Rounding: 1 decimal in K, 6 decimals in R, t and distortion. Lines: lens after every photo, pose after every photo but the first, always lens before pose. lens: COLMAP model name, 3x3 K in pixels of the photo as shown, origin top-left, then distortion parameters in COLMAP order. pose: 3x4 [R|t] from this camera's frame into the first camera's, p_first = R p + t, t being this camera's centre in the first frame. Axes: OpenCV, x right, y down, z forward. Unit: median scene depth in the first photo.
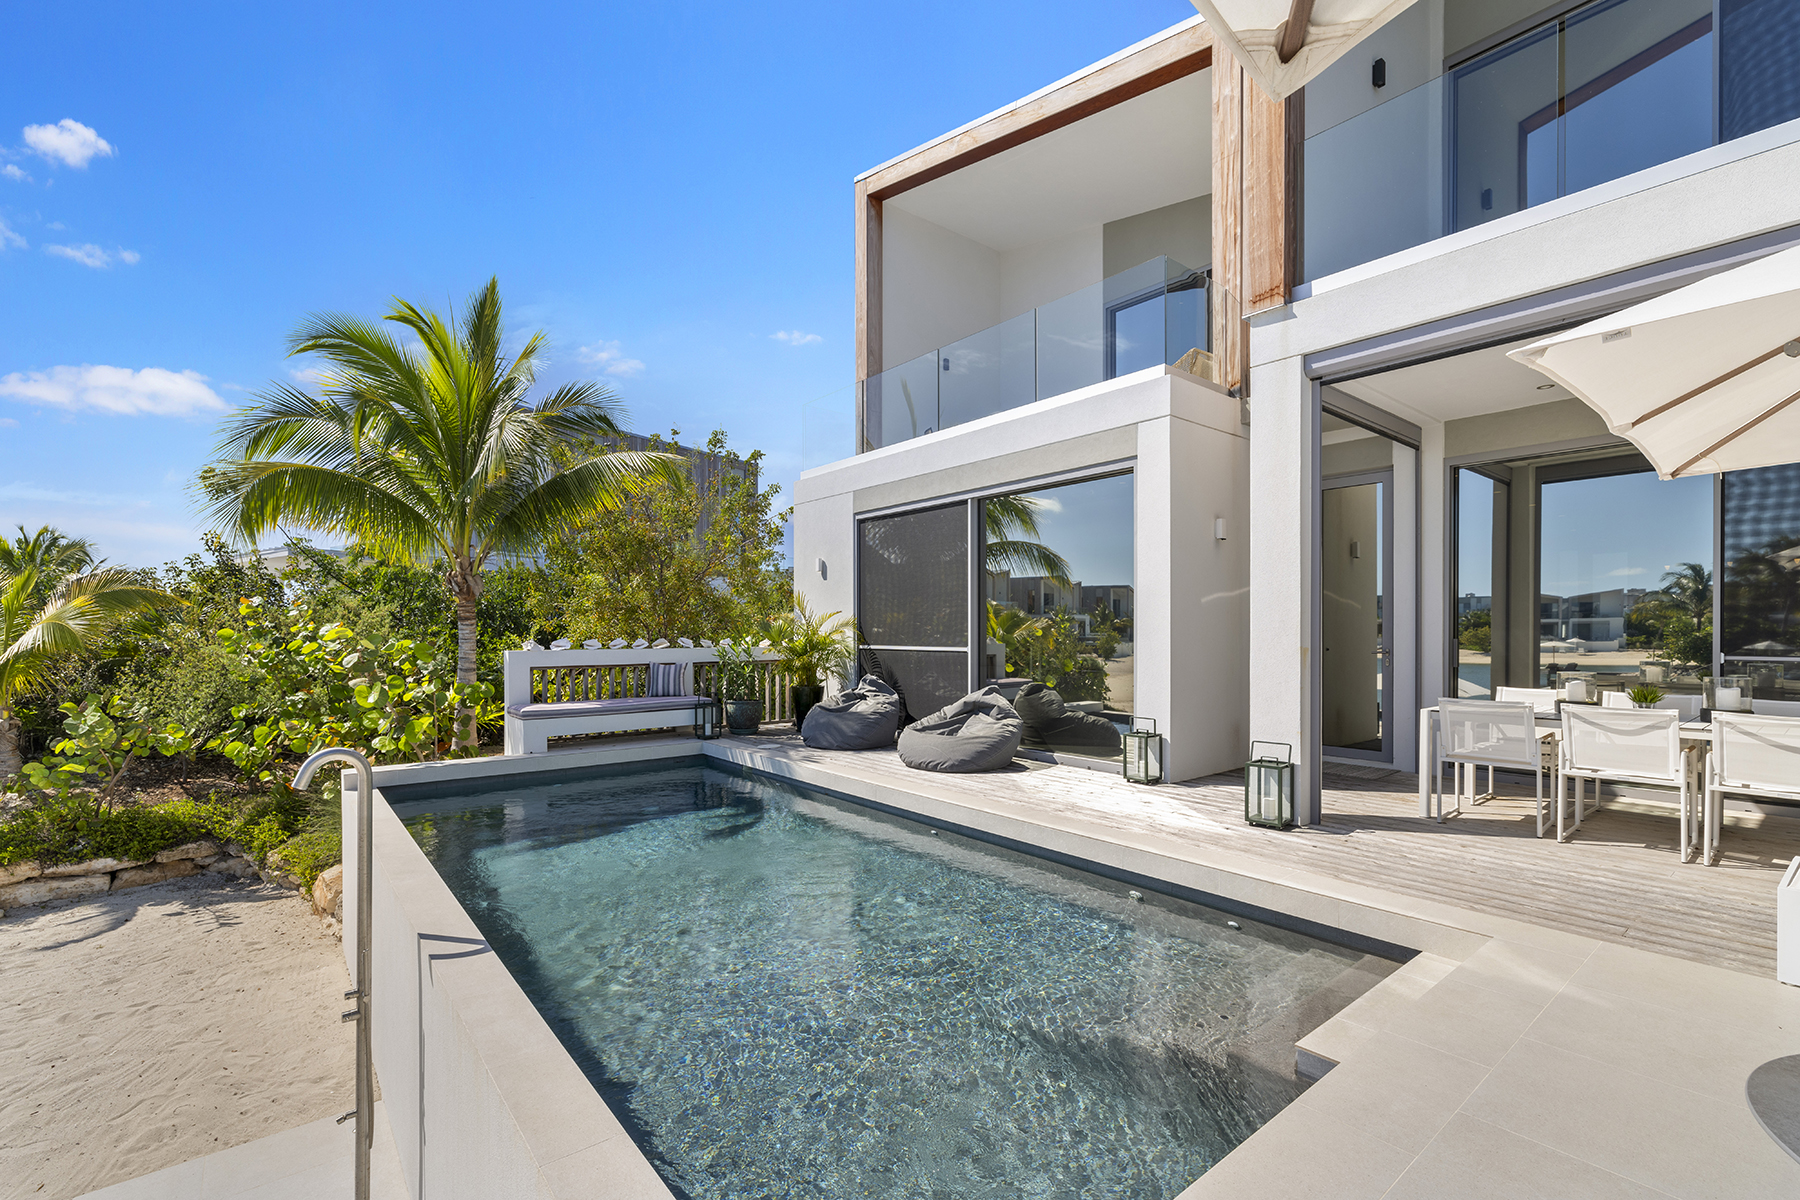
lens RADIAL K [[771.5, 0, 894.8], [0, 771.5, 630.2], [0, 0, 1]] dist [-0.001254, -0.000010]
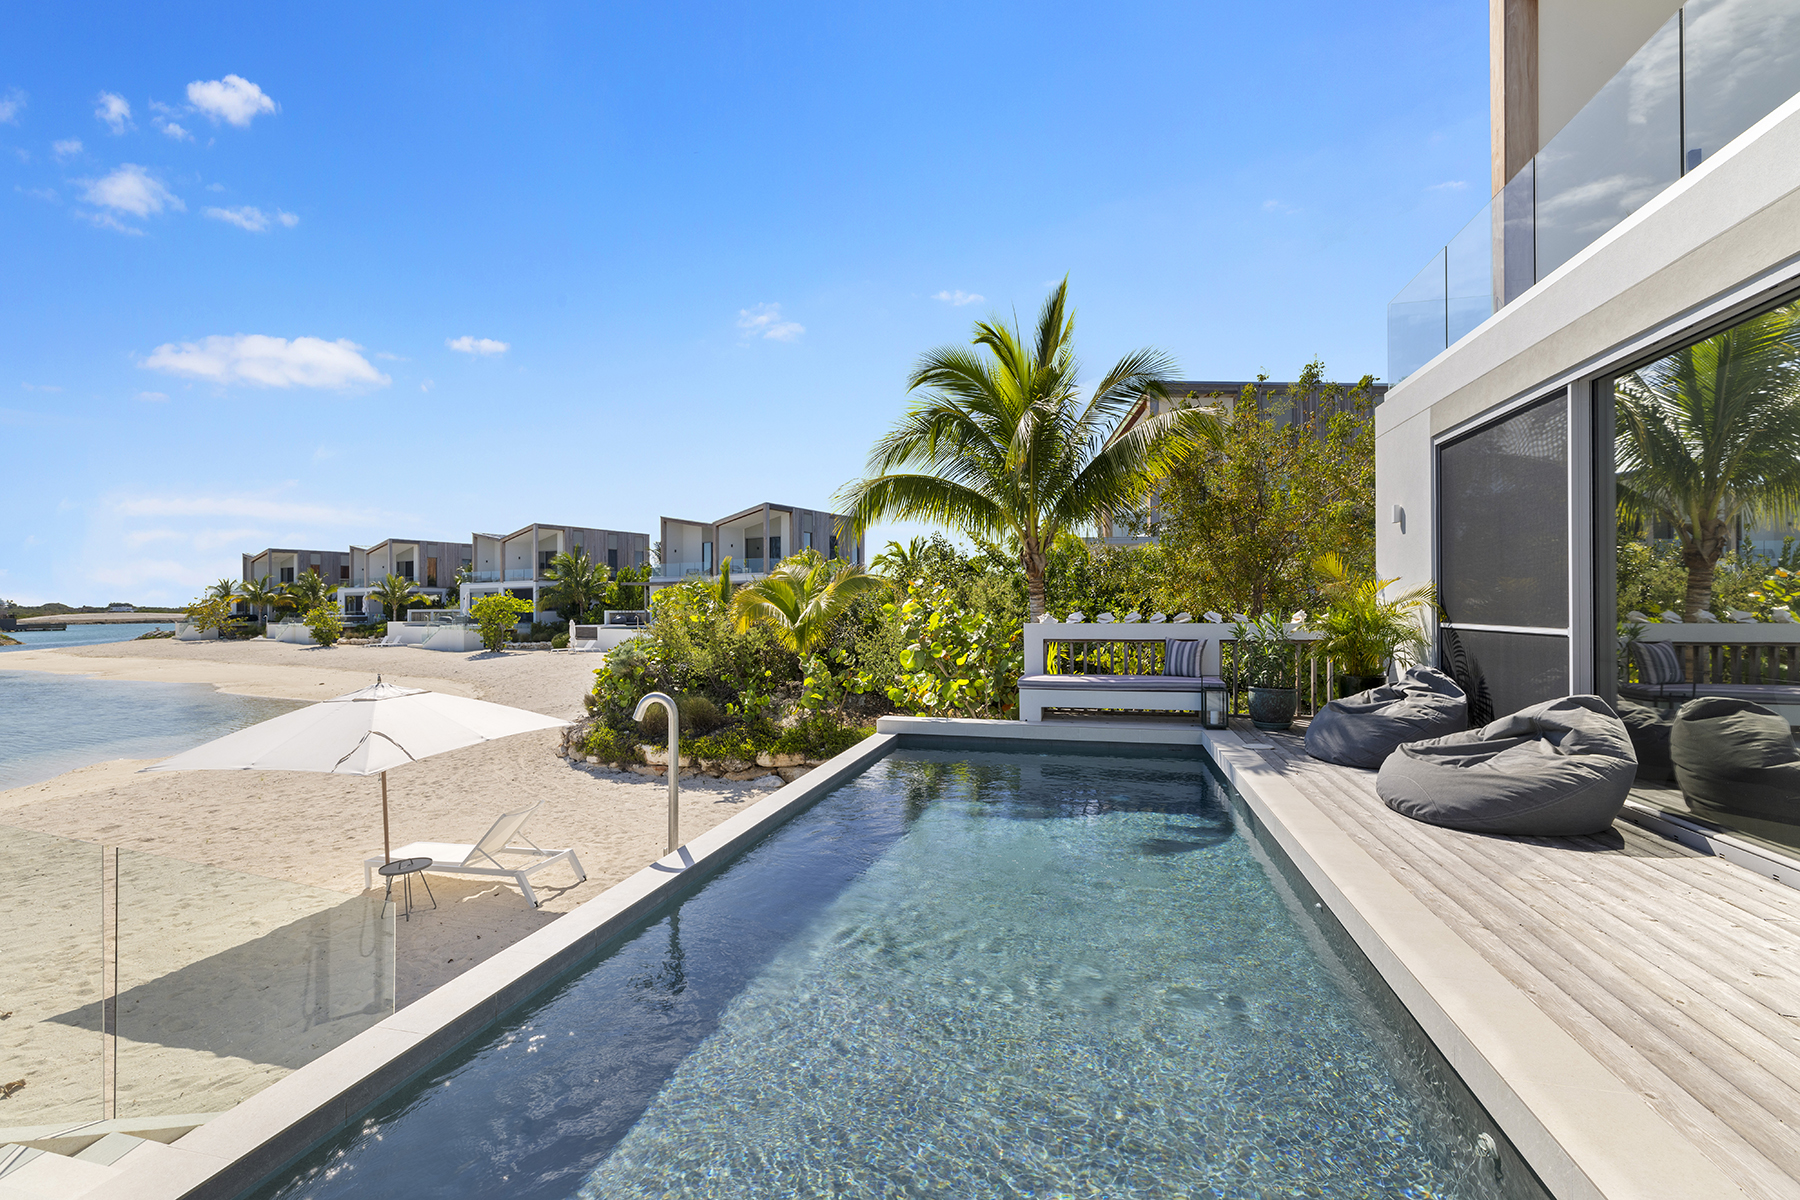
lens RADIAL K [[774.0, 0, 900.0], [0, 774.0, 600.0], [0, 0, 1]] dist [-0.000733, 0.000594]
pose [[0.614302, -0.008207, -0.789028, 0.218127], [0.004951, 0.999966, -0.006546, 0.000951], [0.789055, 0.000115, 0.614322, 0.185592]]
